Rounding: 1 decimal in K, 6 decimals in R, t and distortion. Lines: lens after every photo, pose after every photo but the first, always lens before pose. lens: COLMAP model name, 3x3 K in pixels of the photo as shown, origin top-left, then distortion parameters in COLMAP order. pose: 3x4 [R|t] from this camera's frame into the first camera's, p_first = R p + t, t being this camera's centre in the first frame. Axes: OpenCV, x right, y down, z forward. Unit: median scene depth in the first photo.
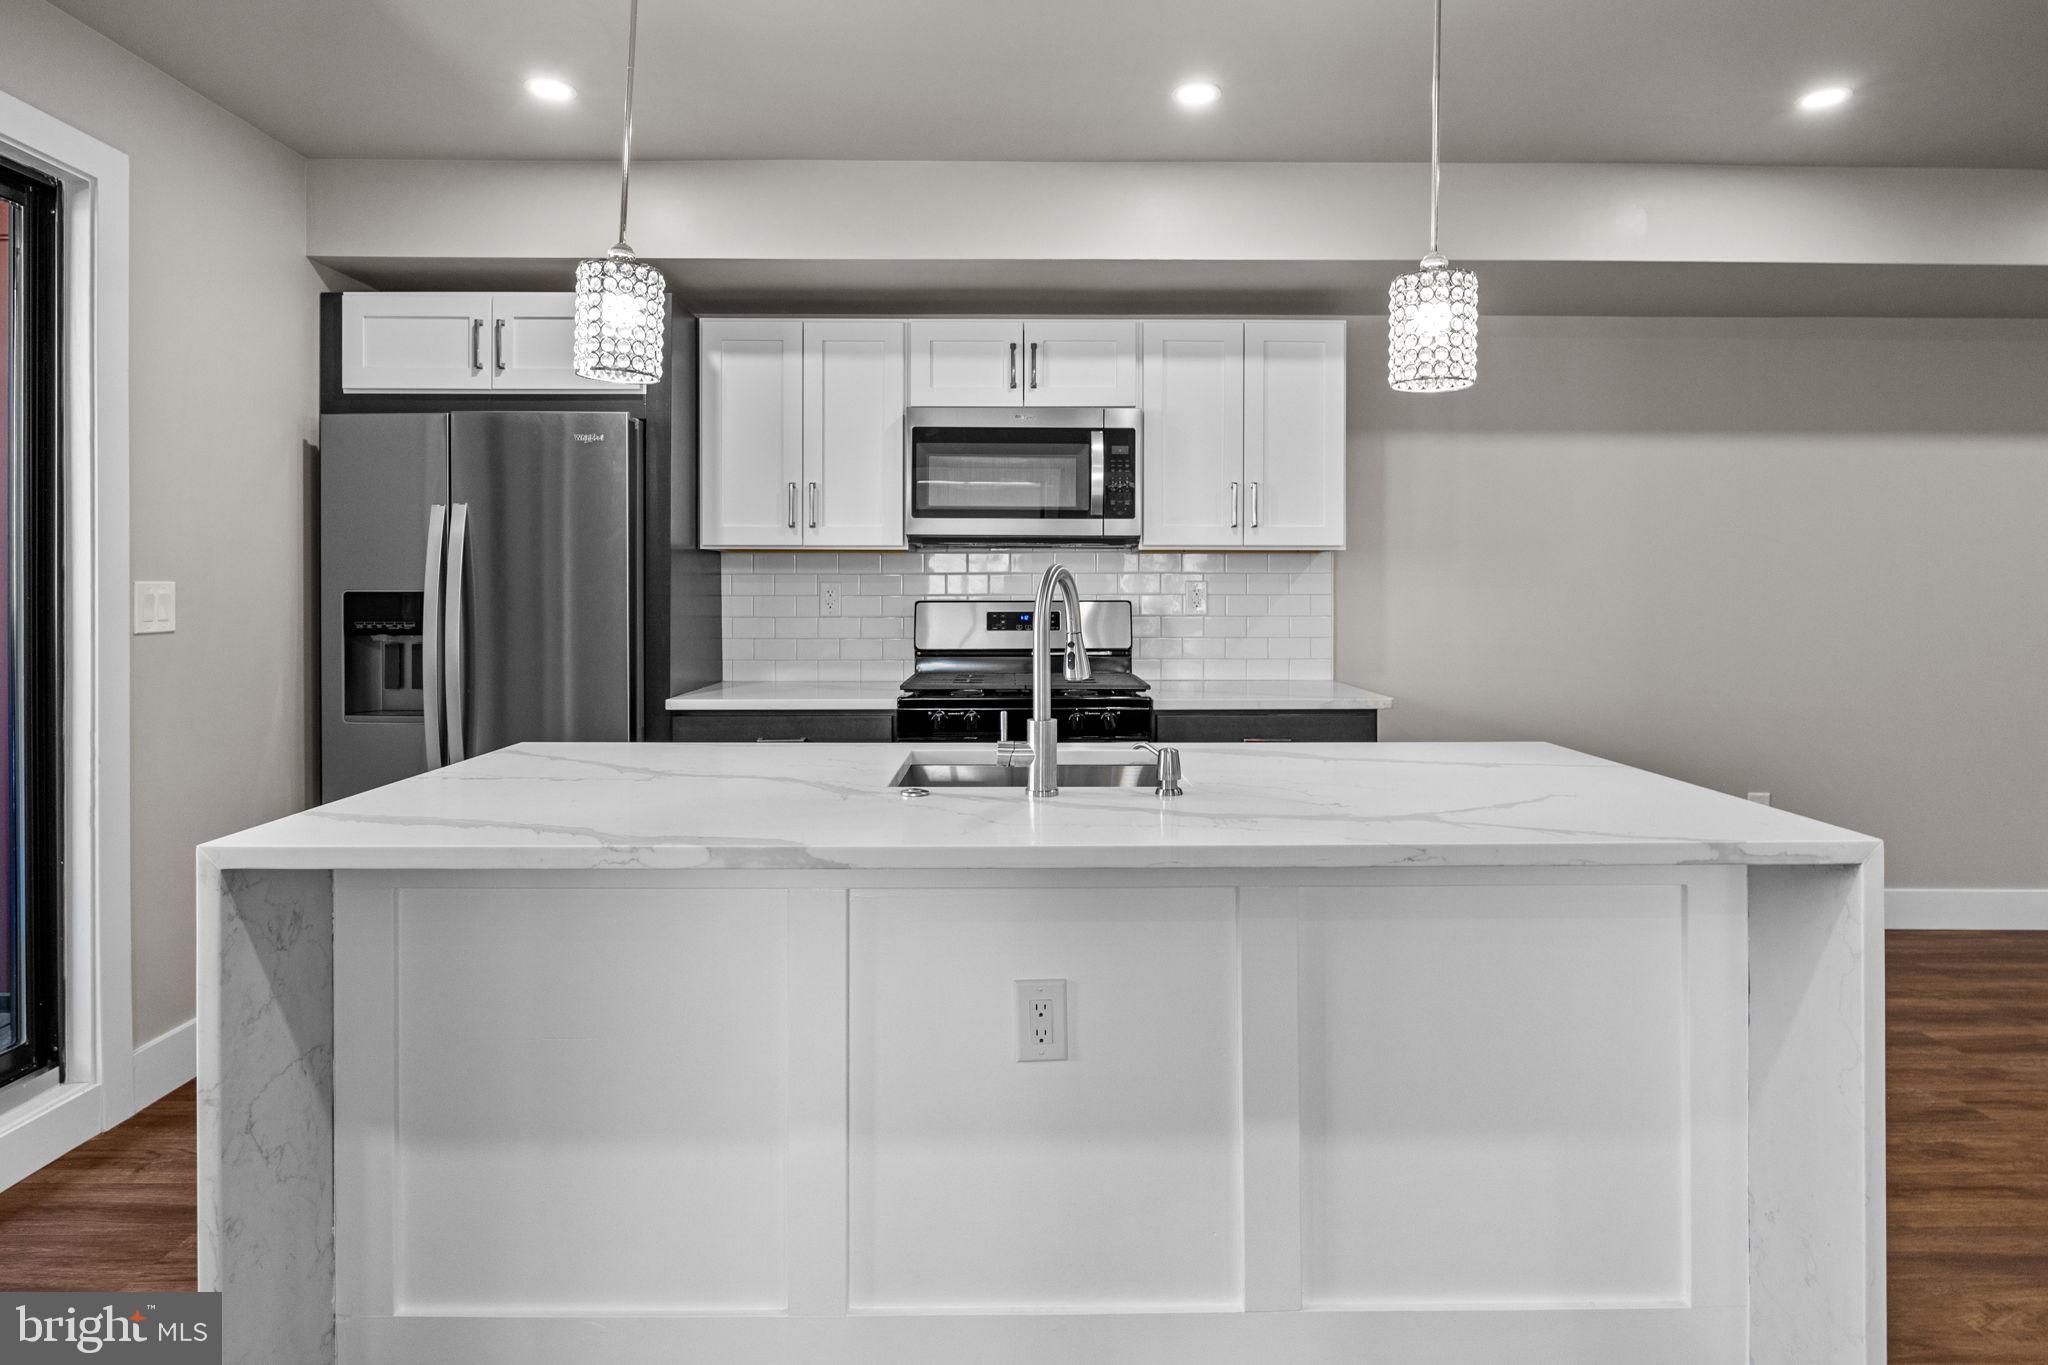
lens RADIAL K [[1067.8, 0, 1039.7], [0, 1067.8, 644.2], [0, 0, 1]] dist [-0.003856, -0.001784]
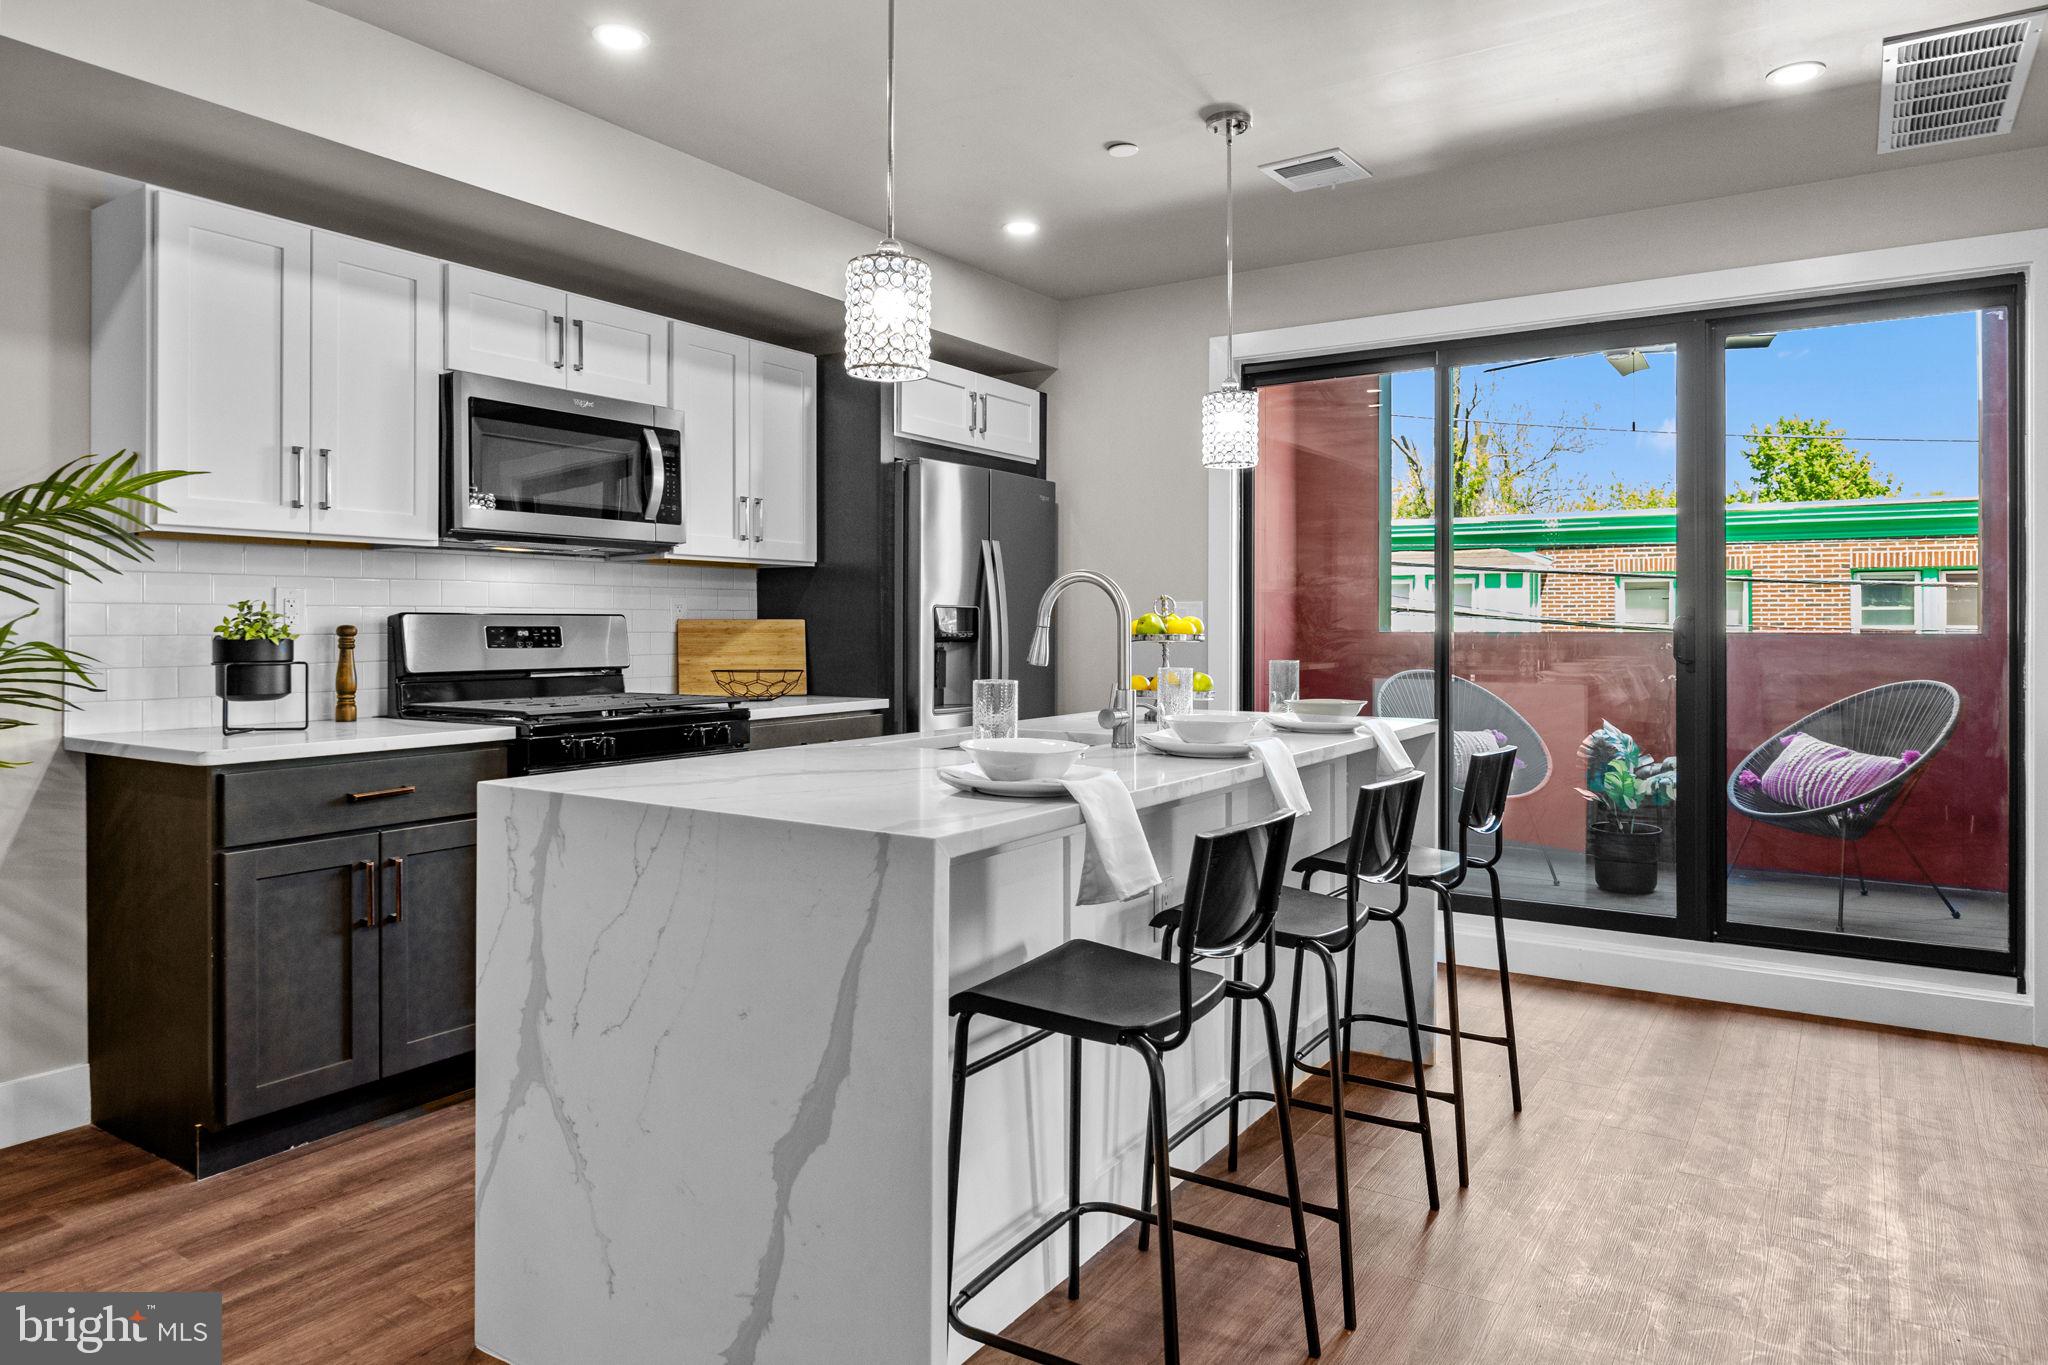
lens RADIAL K [[1307.5, 0, 1026.9], [0, 1307.5, 627.0], [0, 0, 1]] dist [0.001809, 0.000475]
pose [[0.565486, -0.000058, 0.824758, -0.696292], [0.038991, 0.998884, -0.026664, 0.015474], [-0.823835, 0.047237, 0.564857, 0.090832]]
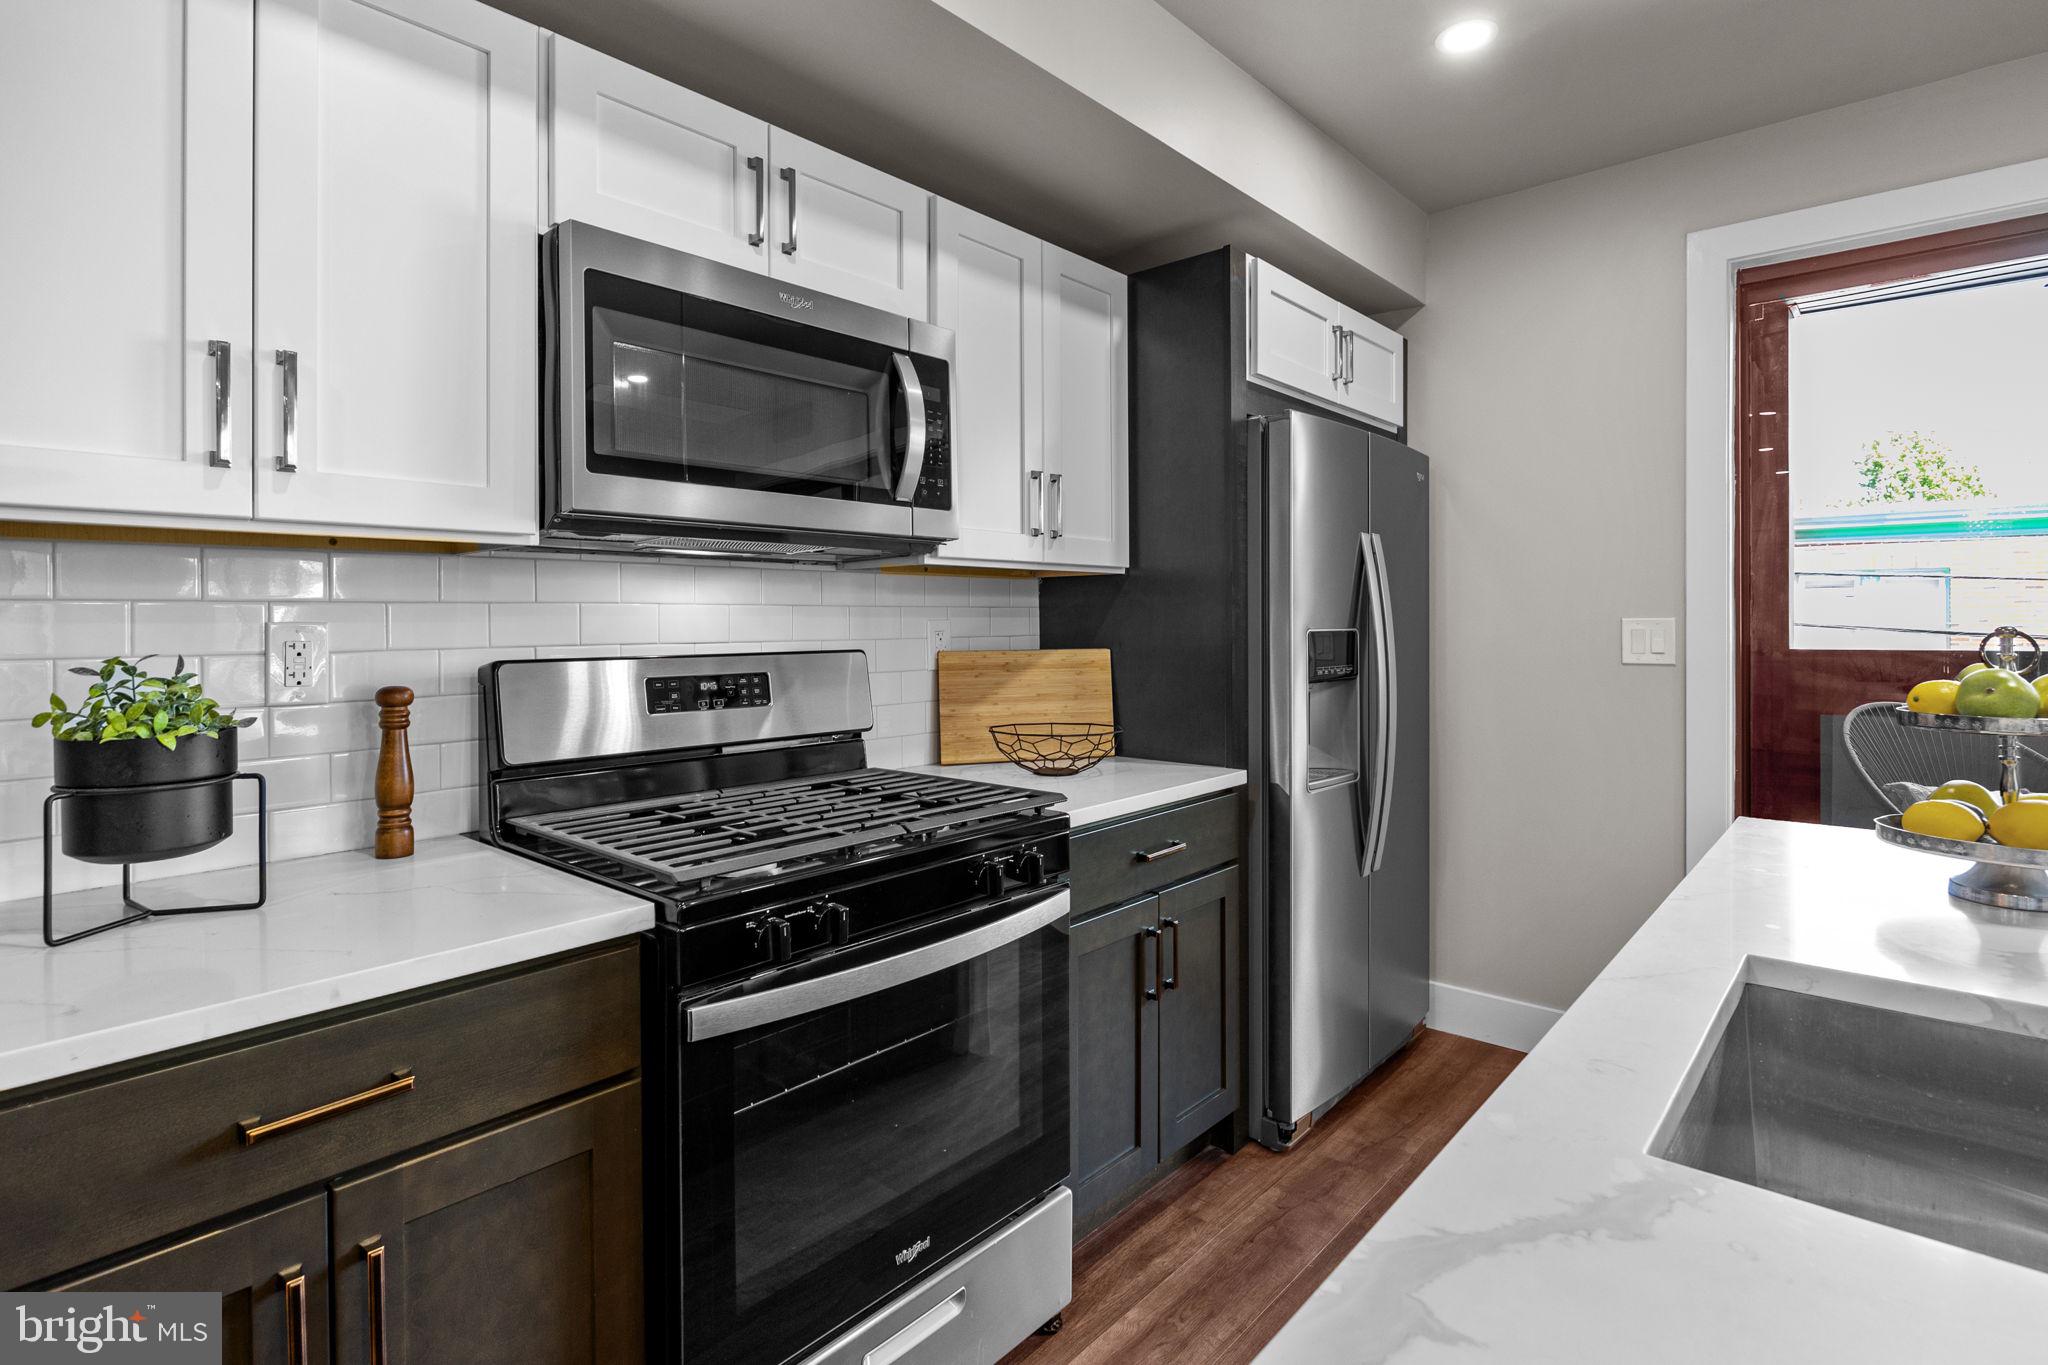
lens RADIAL K [[1013.8, 0, 1021.0], [0, 1013.8, 617.7], [0, 0, 1]] dist [-0.015160, 0.000037]
pose [[0.679651, -0.001738, 0.733534, -0.300556], [0.041432, 0.998492, -0.036023, -0.036112], [-0.732365, 0.054875, 0.678698, 0.586288]]
